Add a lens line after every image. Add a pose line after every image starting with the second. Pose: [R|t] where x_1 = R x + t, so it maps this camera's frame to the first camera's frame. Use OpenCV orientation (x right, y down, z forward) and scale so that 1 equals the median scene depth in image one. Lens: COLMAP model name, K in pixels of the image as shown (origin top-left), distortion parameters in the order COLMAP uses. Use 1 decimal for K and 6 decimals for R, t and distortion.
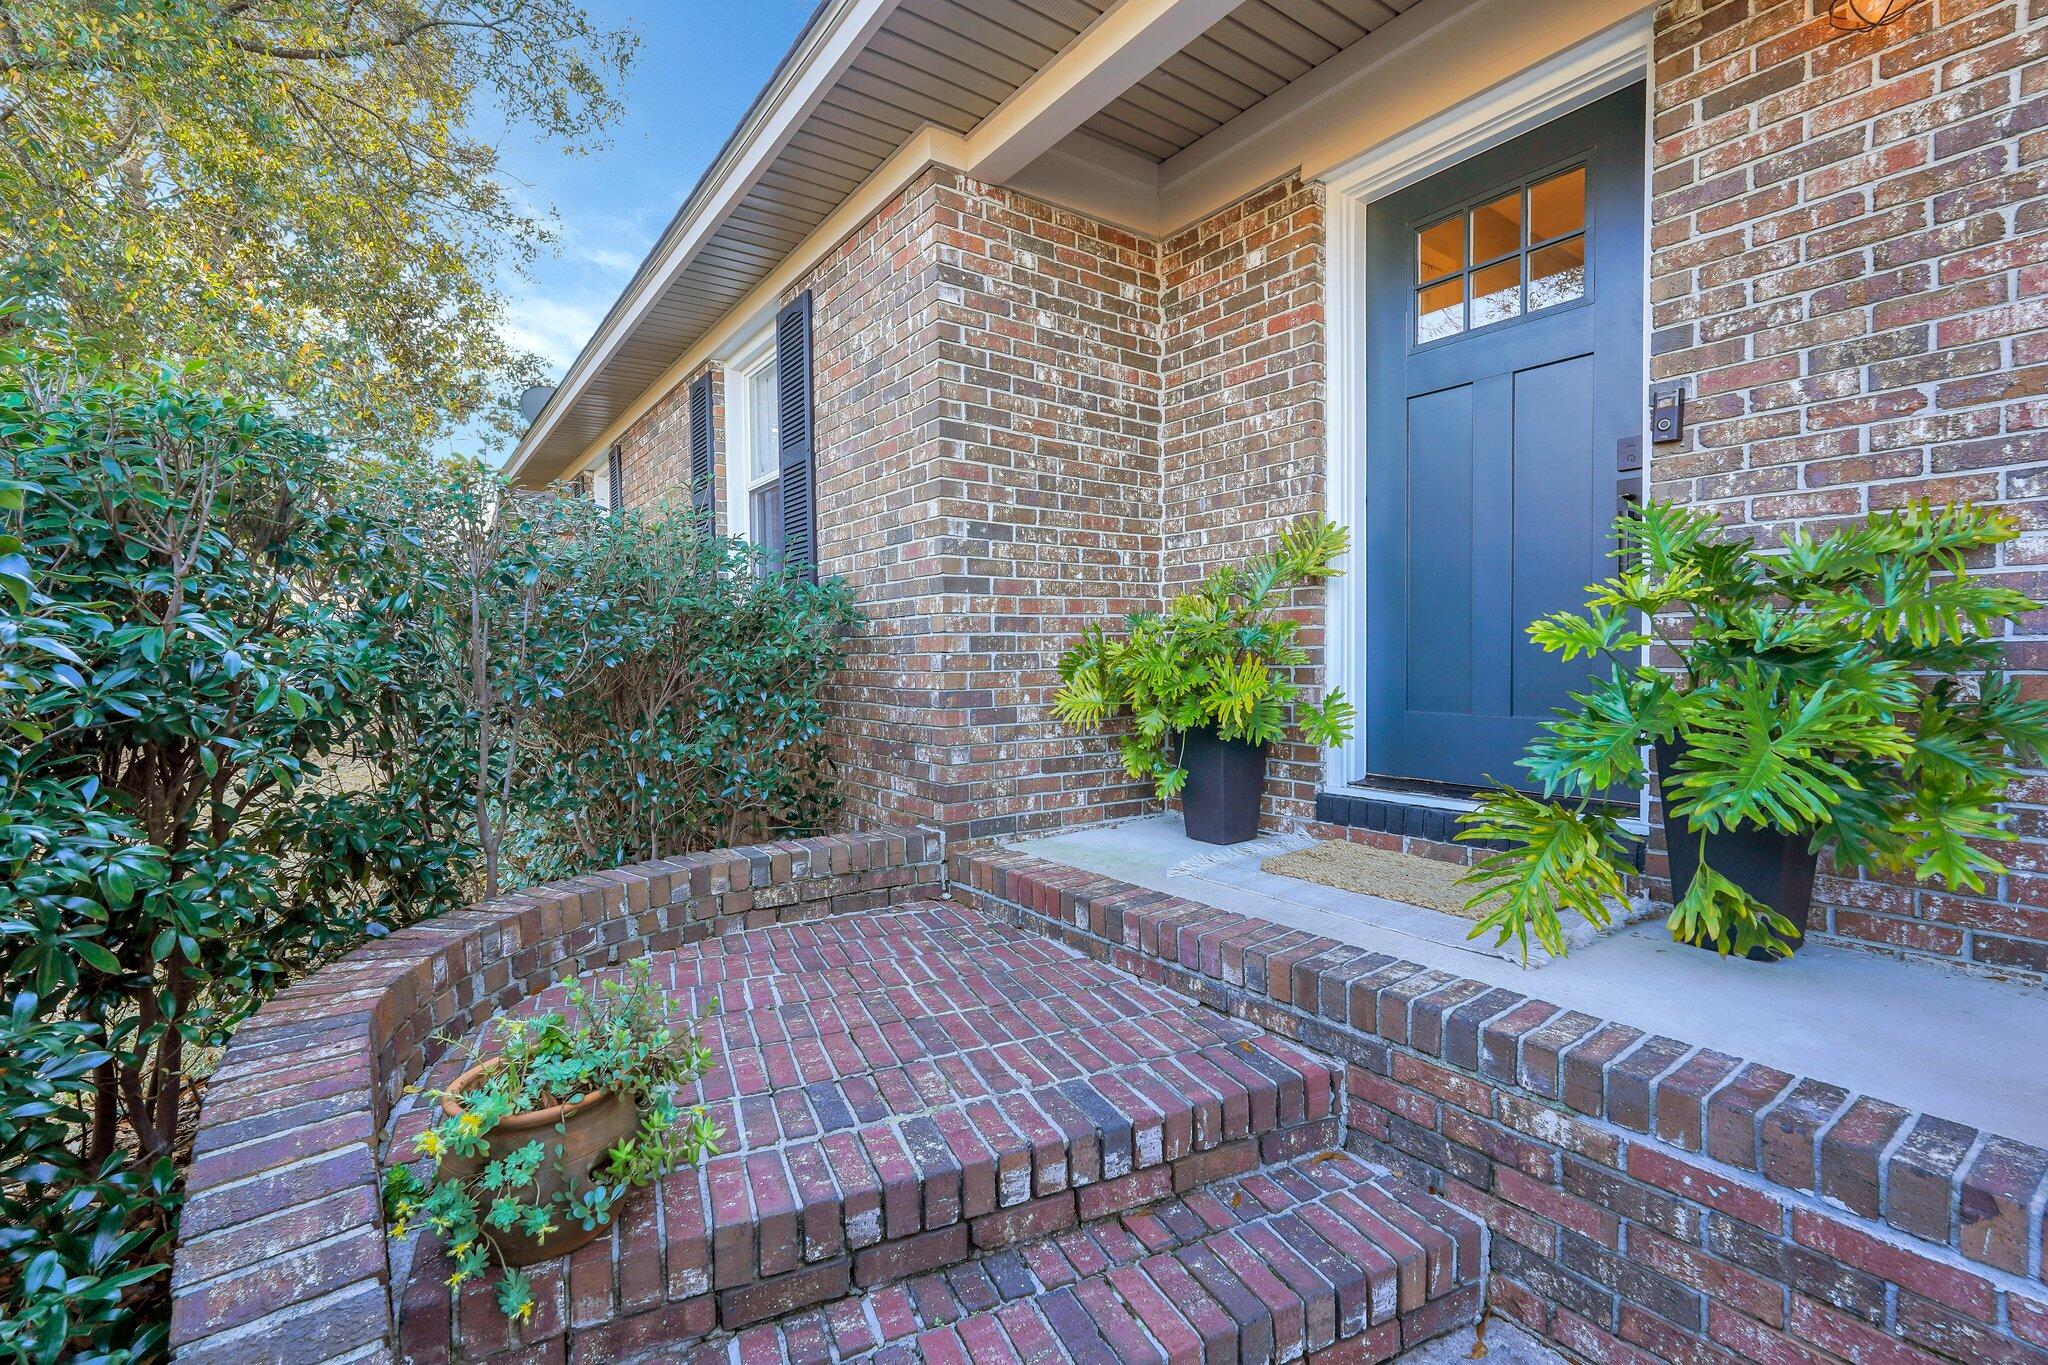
lens RADIAL K [[920.7, 0, 1027.3], [0, 920.7, 681.0], [0, 0, 1]] dist [-0.008010, 0.005135]
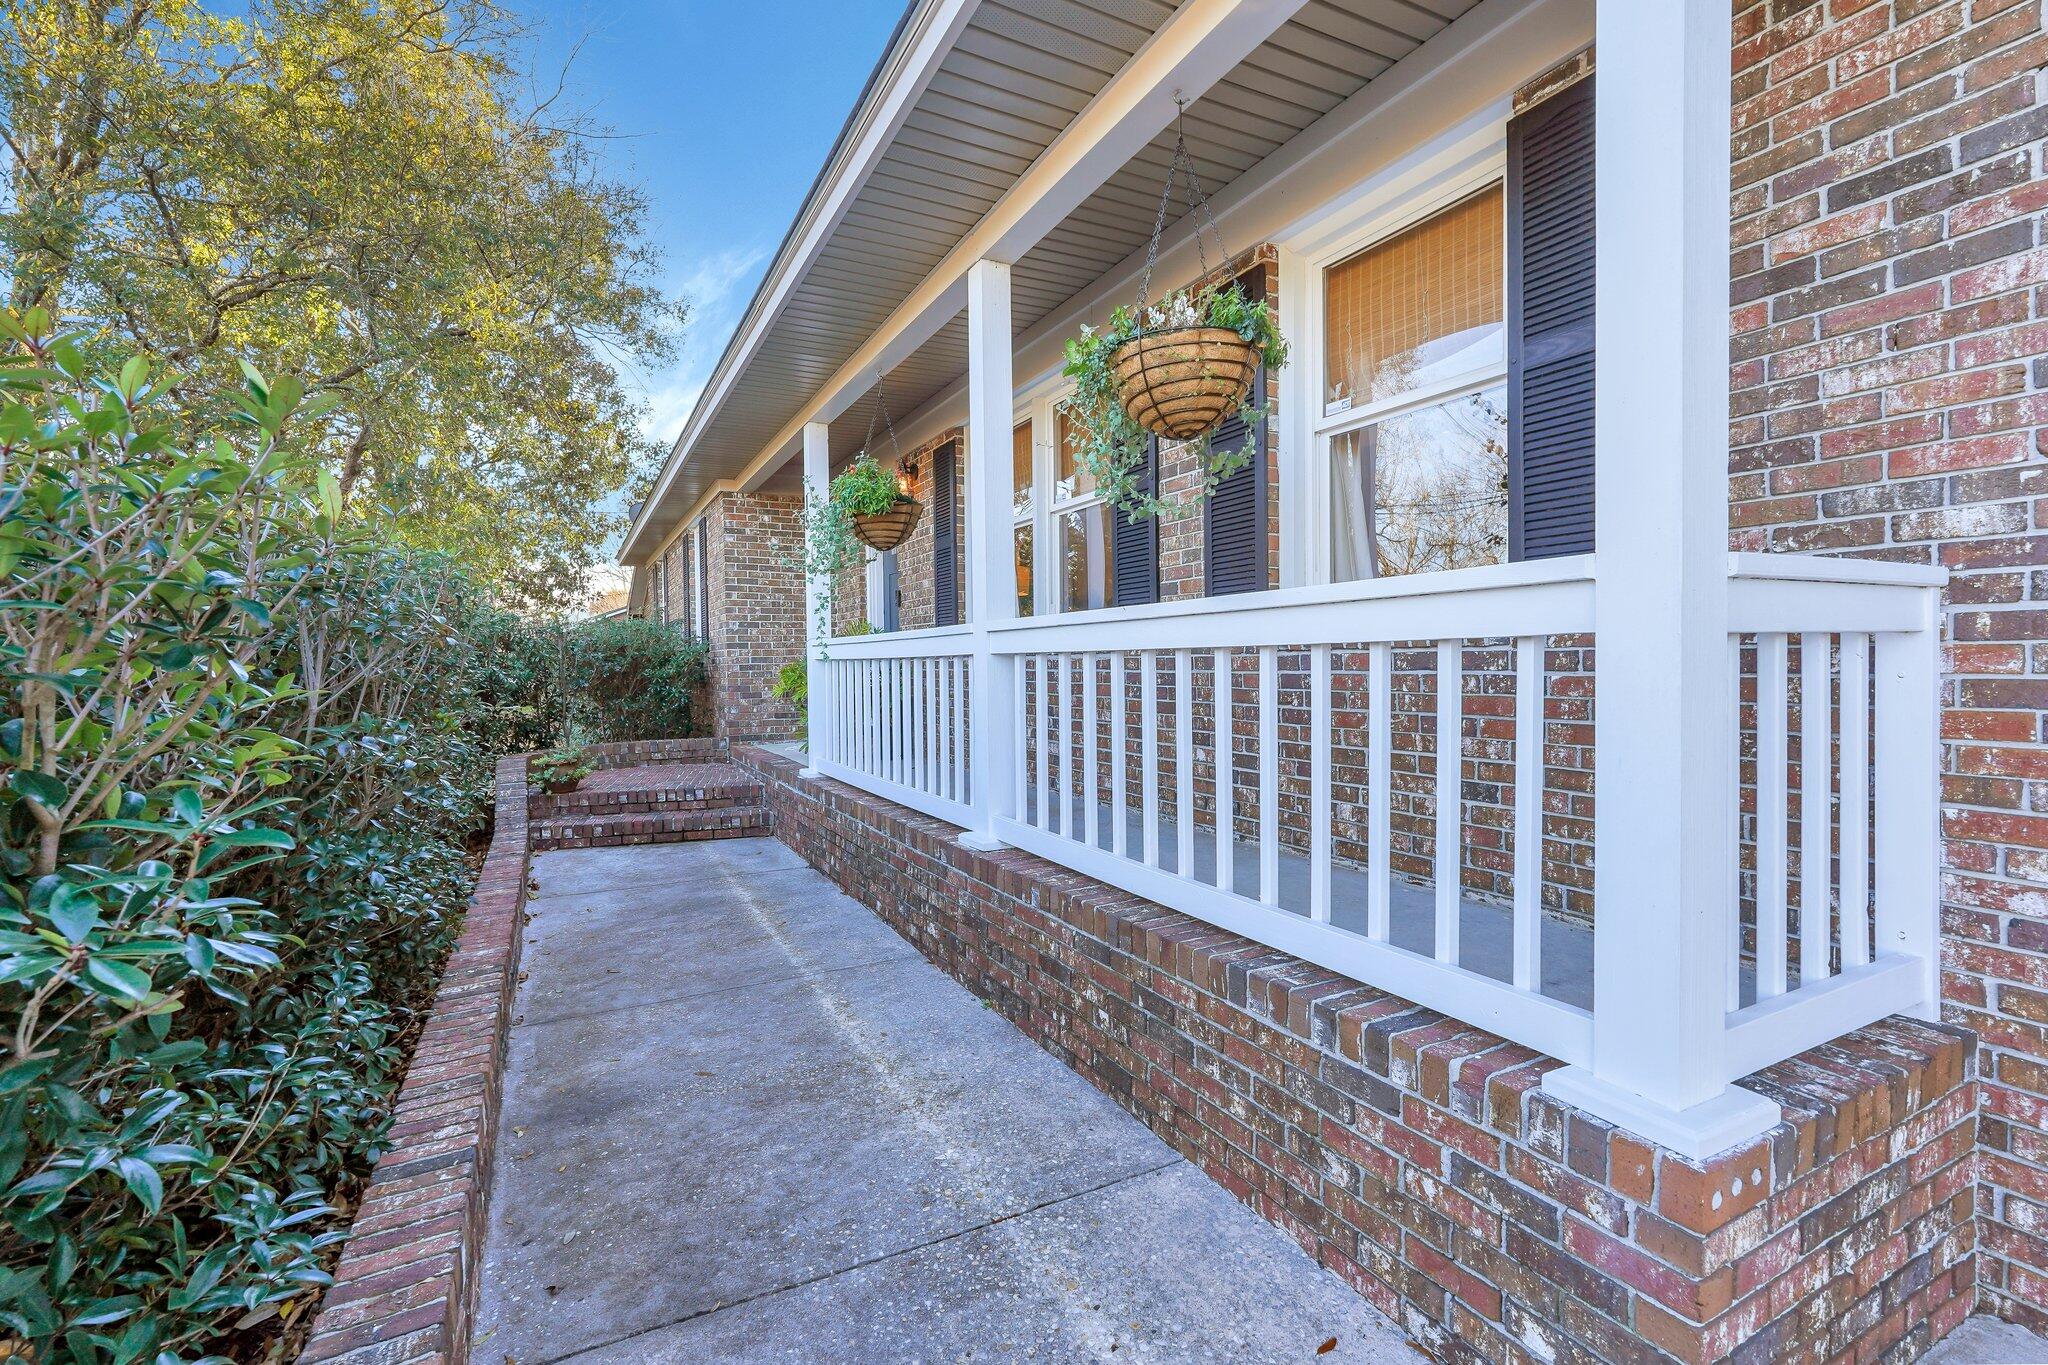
lens RADIAL K [[920.7, 0, 1017.8], [0, 920.7, 683.0], [0, 0, 1]] dist [-0.008010, 0.005135]
pose [[0.987560, 0.004928, -0.157167, 1.474257], [-0.005640, 0.999976, -0.004082, 0.012857], [0.157143, 0.004917, 0.987564, -1.914002]]
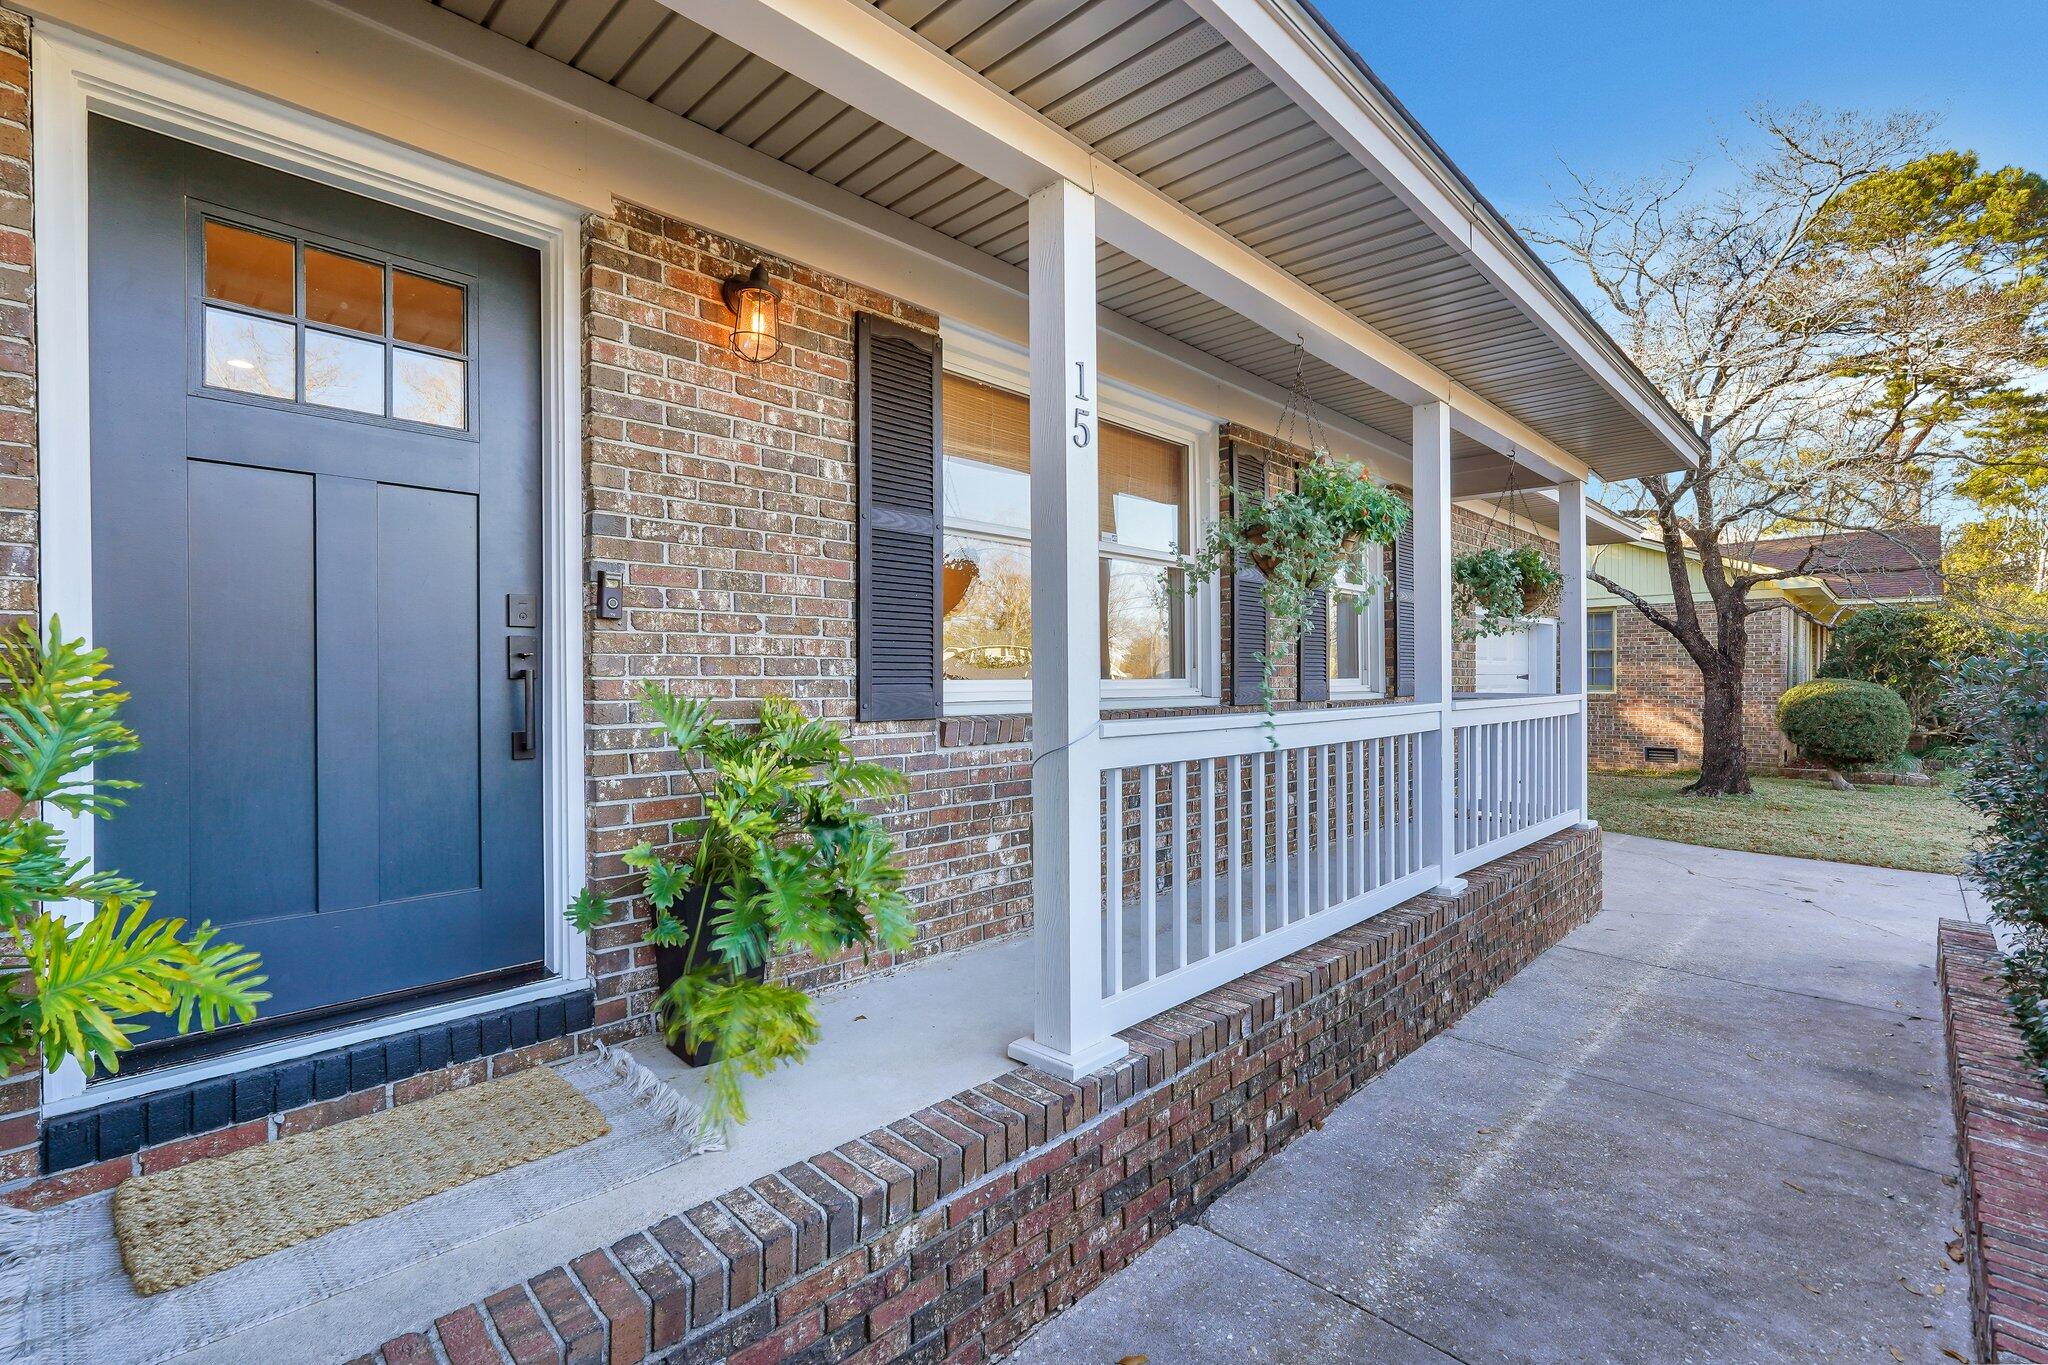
lens RADIAL K [[920.7, 0, 1011.9], [0, 920.7, 672.8], [0, 0, 1]] dist [-0.008010, 0.005135]
pose [[-0.168032, 0.008364, 0.985746, -0.420627], [0.029631, 0.999555, -0.003430, -0.164660], [-0.985336, 0.028632, -0.168205, 0.662114]]
